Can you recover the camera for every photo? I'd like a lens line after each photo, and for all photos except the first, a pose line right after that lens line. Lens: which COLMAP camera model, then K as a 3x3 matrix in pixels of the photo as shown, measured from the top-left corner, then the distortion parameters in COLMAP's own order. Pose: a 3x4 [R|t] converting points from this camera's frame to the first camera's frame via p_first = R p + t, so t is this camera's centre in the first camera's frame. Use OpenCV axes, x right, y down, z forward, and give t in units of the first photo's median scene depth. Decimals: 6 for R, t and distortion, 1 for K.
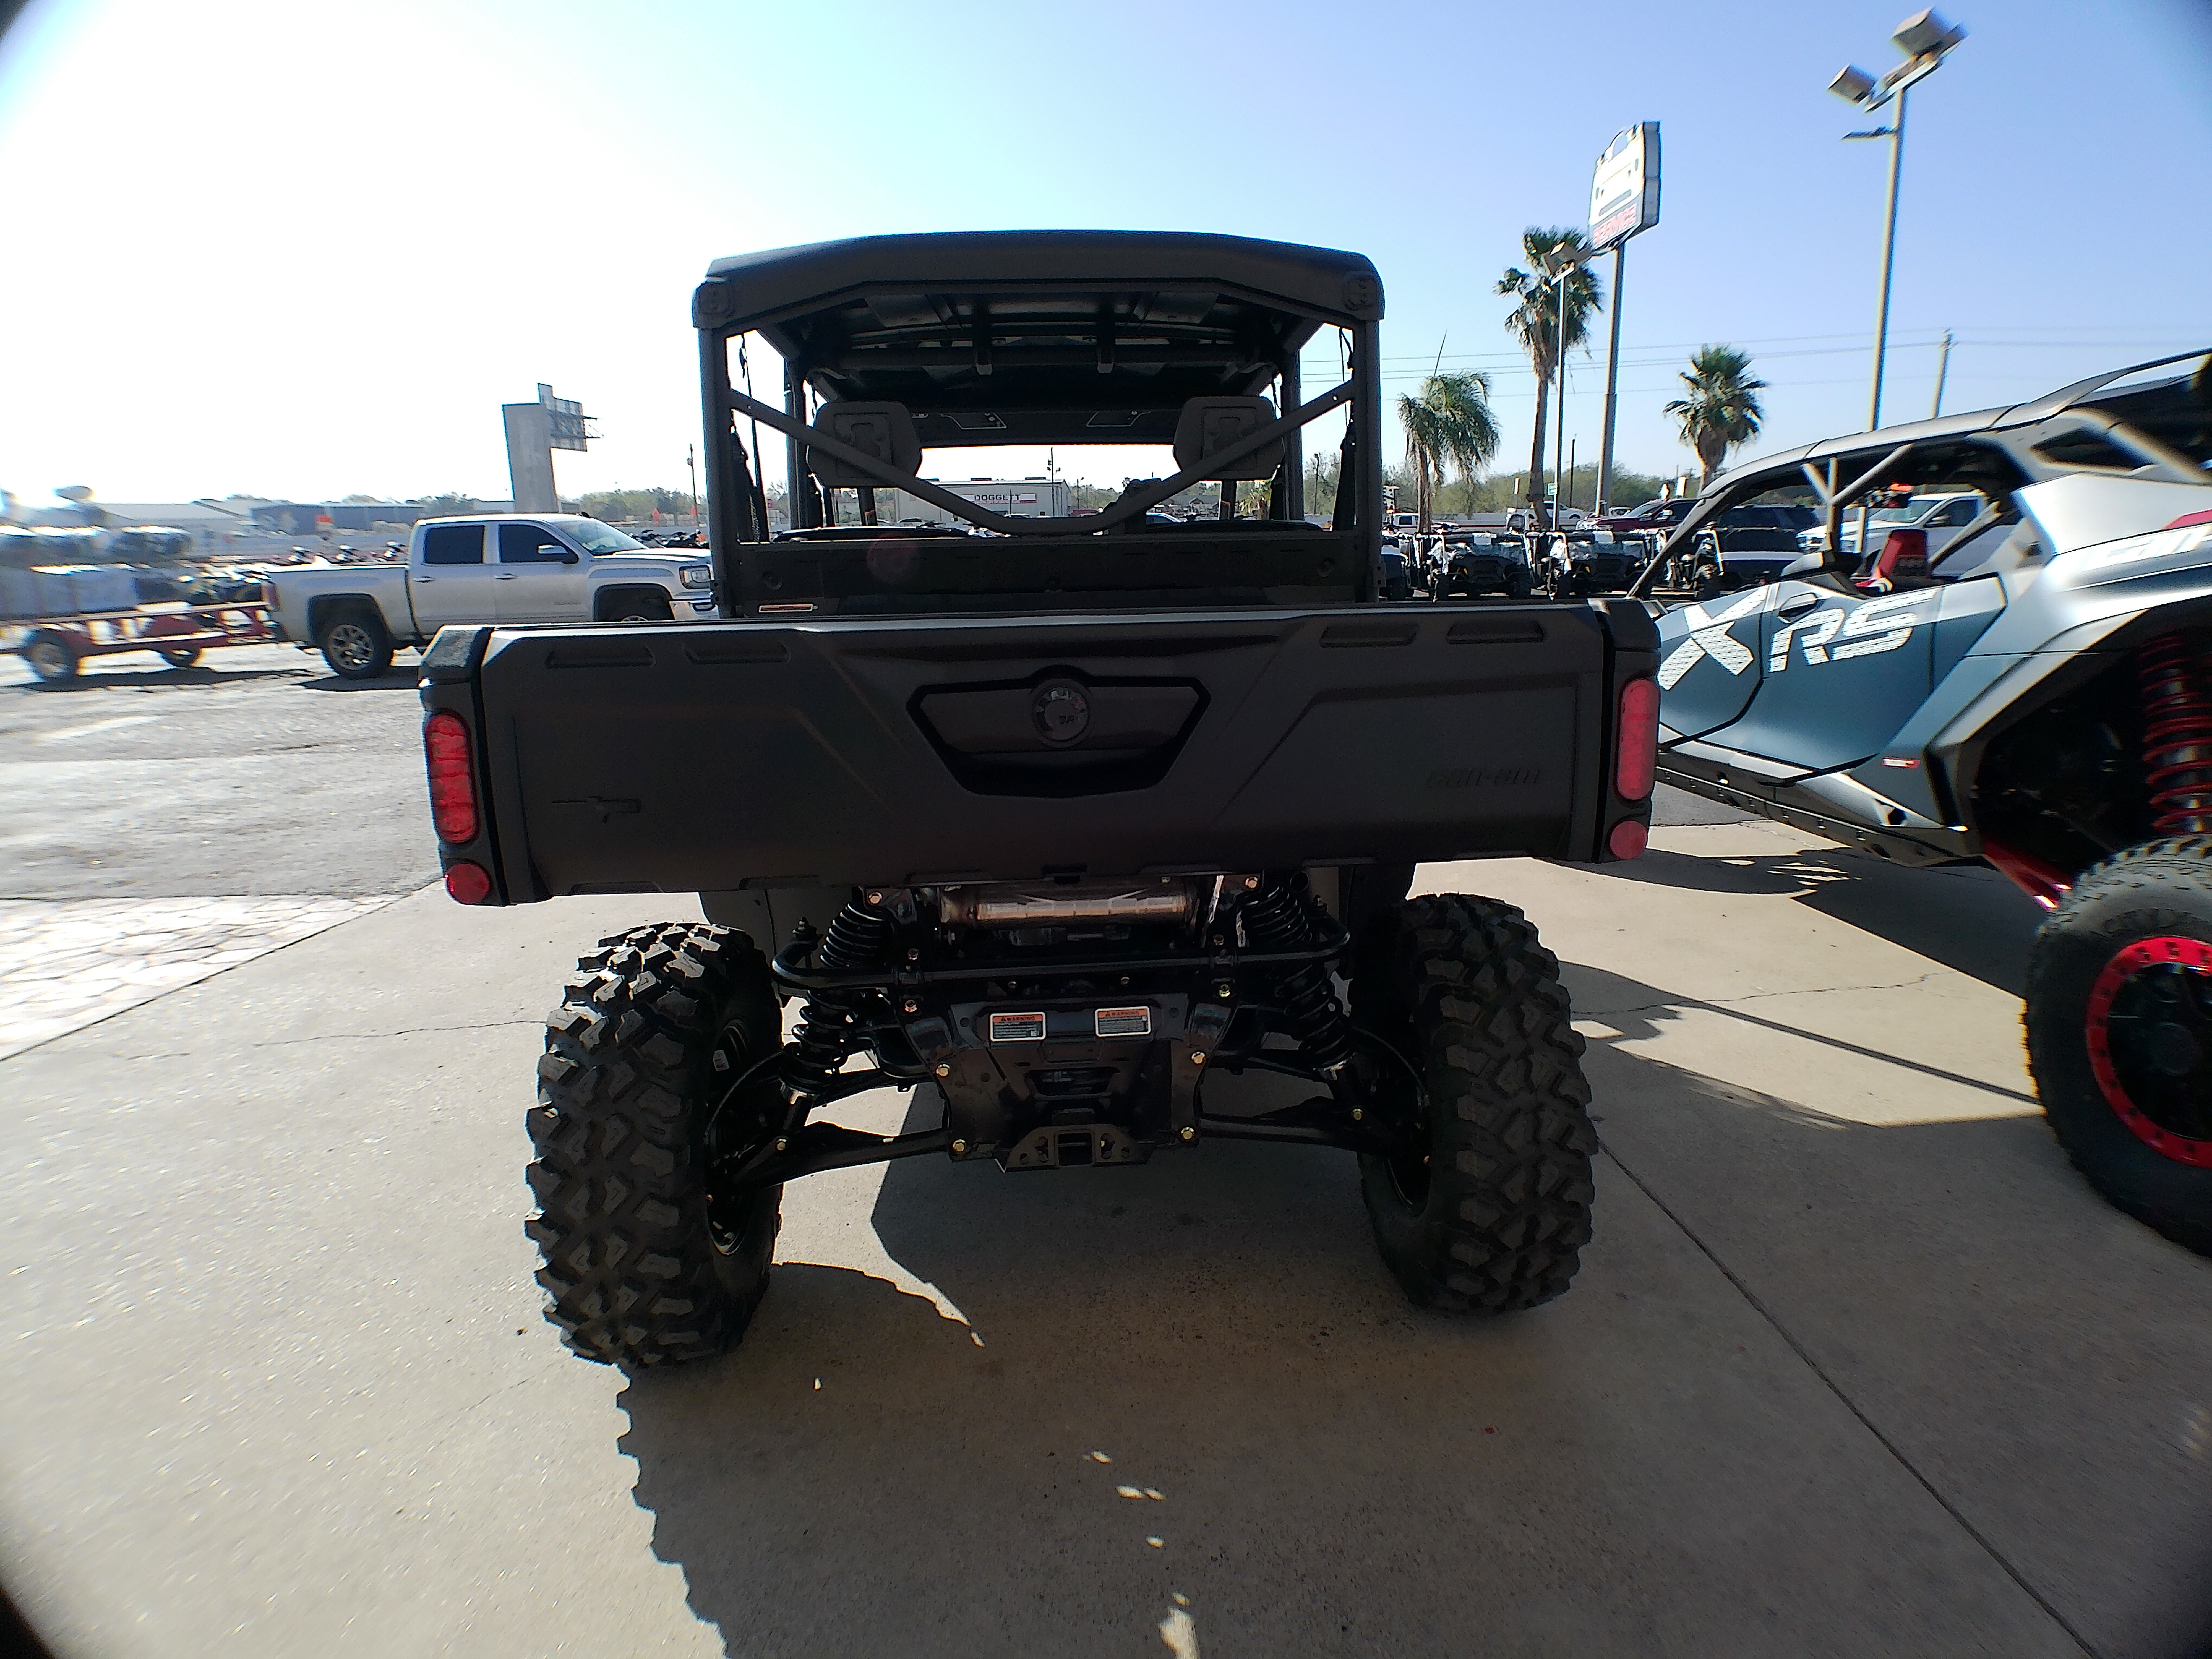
lens RADIAL K [[1219.7, 0, 1115.6], [0, 1219.7, 824.2], [0, 0, 1]] dist [-0.032104, 0.000933]
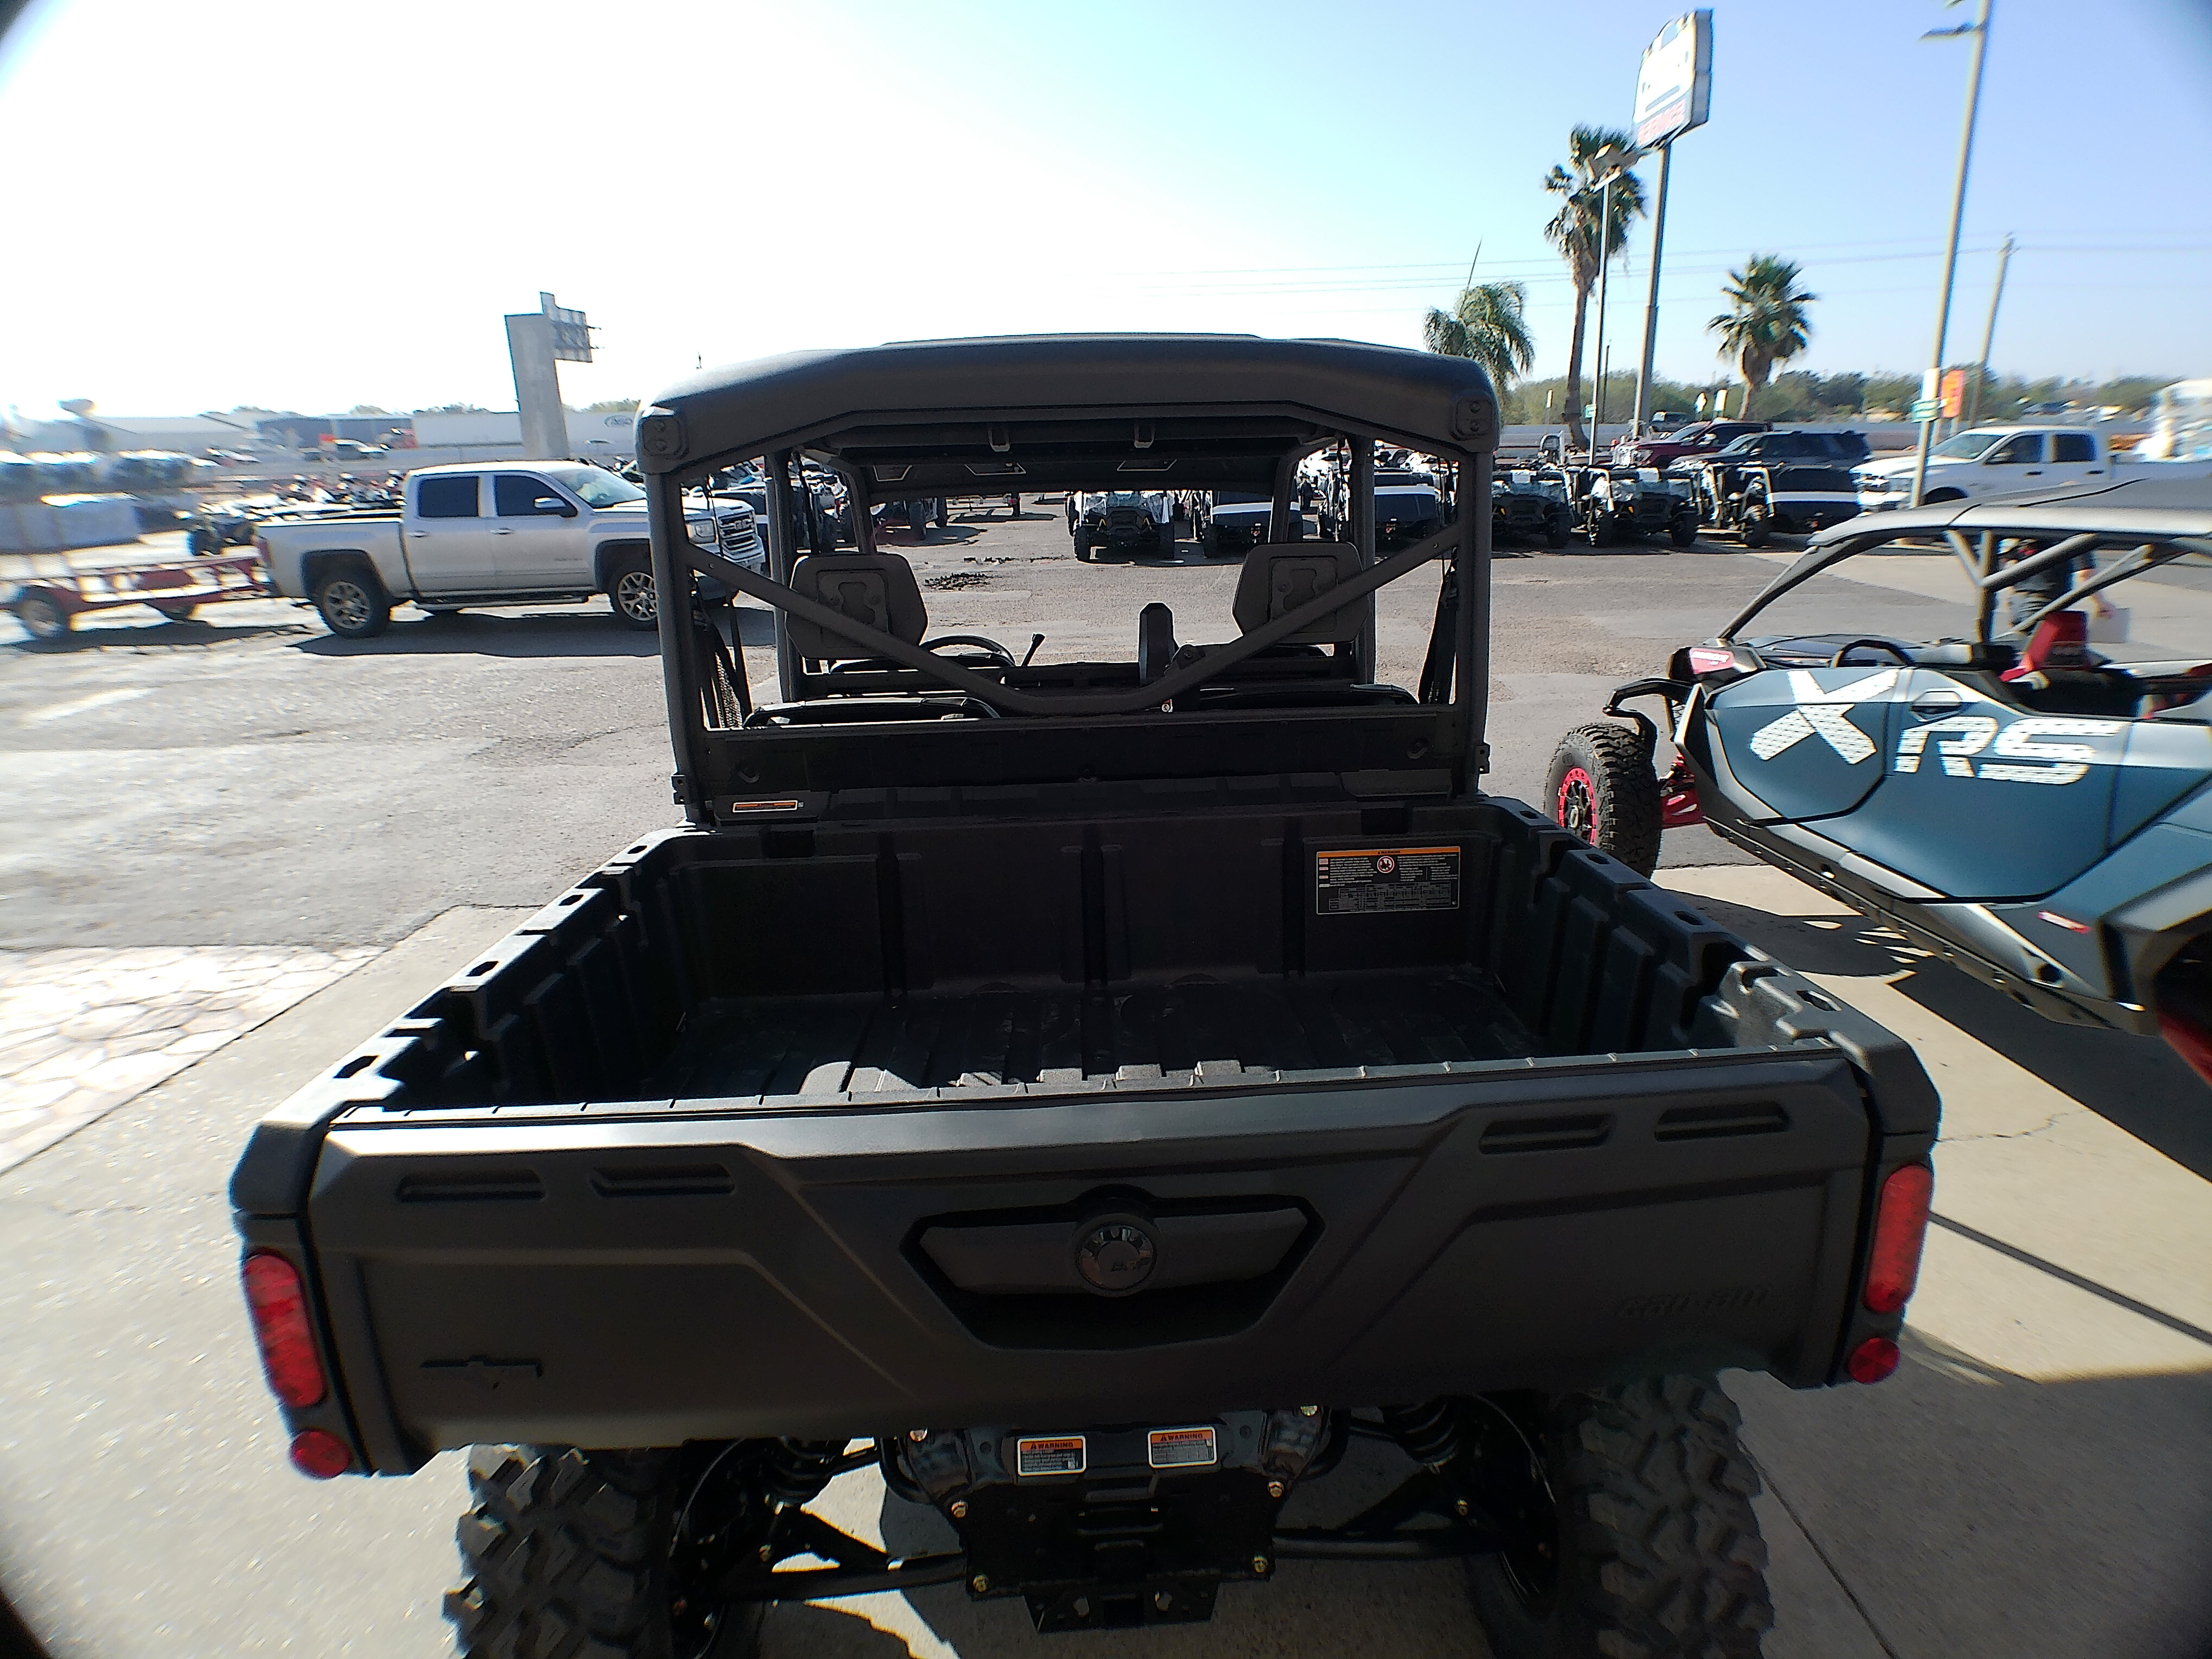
lens RADIAL K [[1214.2, 0, 1115.9], [0, 1214.2, 822.2], [0, 0, 1]] dist [-0.048869, 0.016306]
pose [[0.999911, 0.000731, -0.013355, -0.005837], [0.000339, 0.996800, 0.079939, -0.065701], [0.013371, -0.079936, 0.996710, 0.051748]]
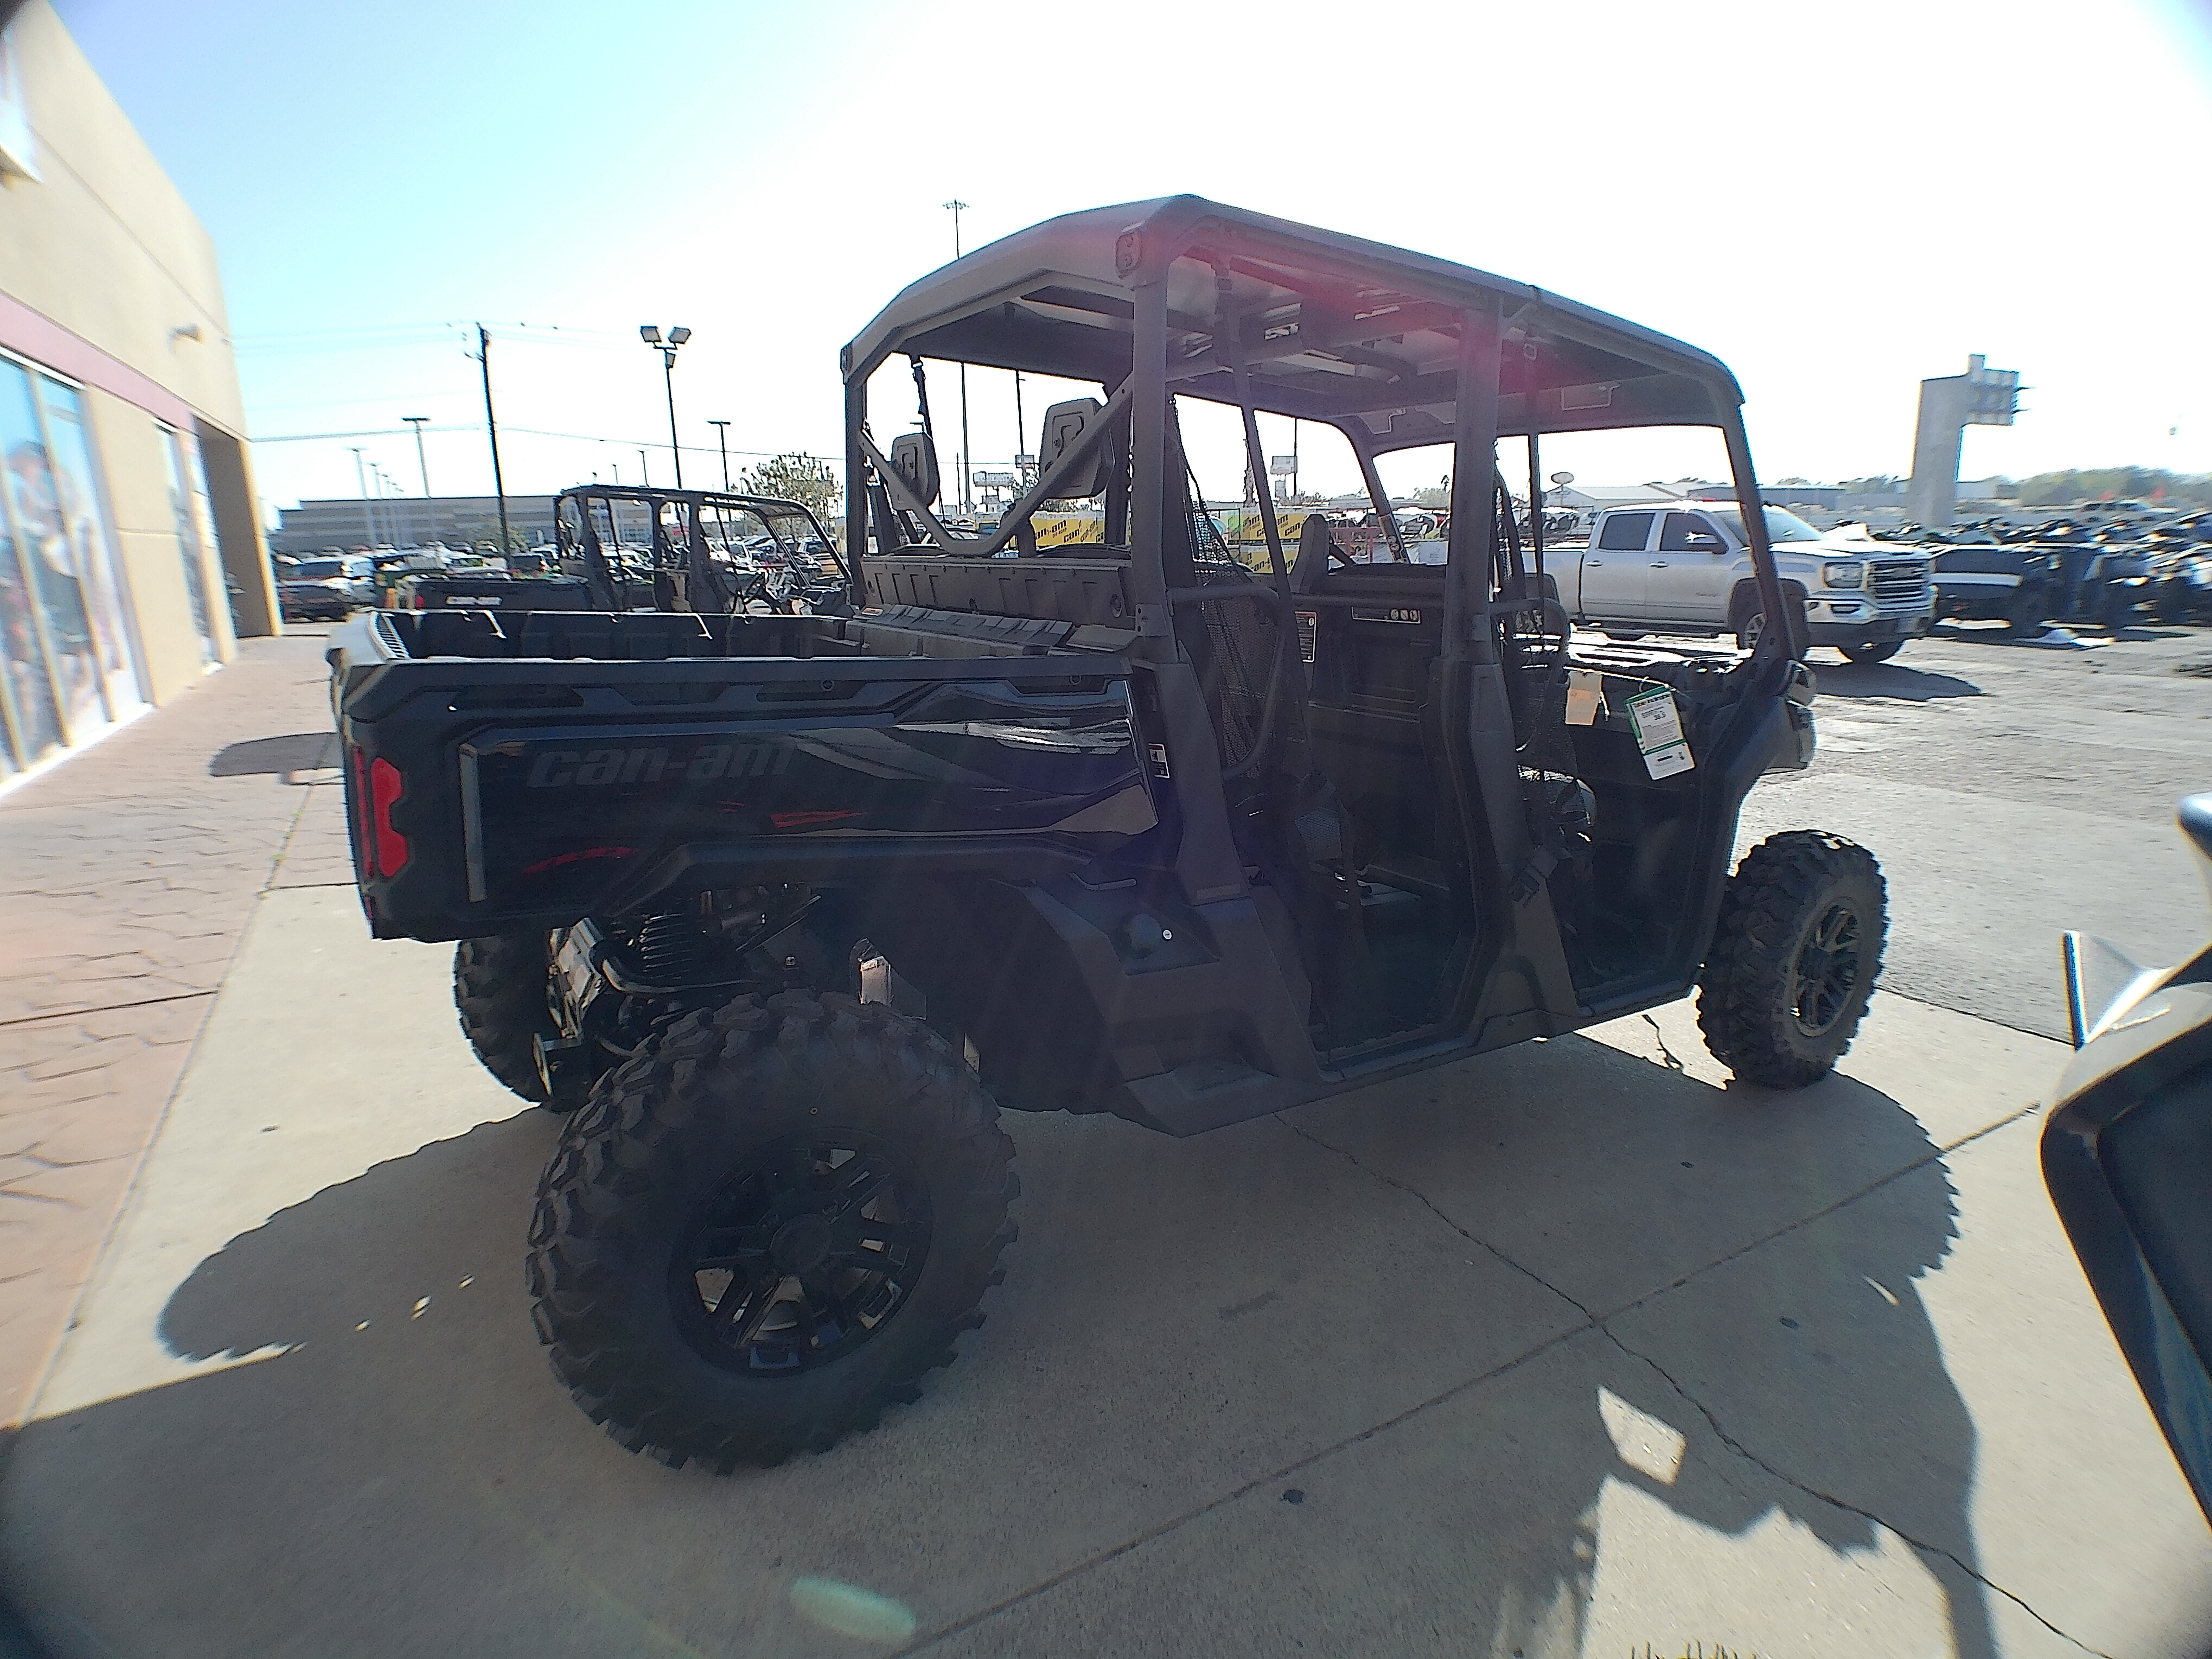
lens RADIAL K [[1219.7, 0, 1115.6], [0, 1219.7, 824.2], [0, 0, 1]] dist [-0.032104, 0.000933]
pose [[0.469972, 0.220277, -0.854754, 0.251592], [-0.207918, 0.968739, 0.135332, -0.048883], [0.857844, 0.114117, 0.501080, 0.174324]]
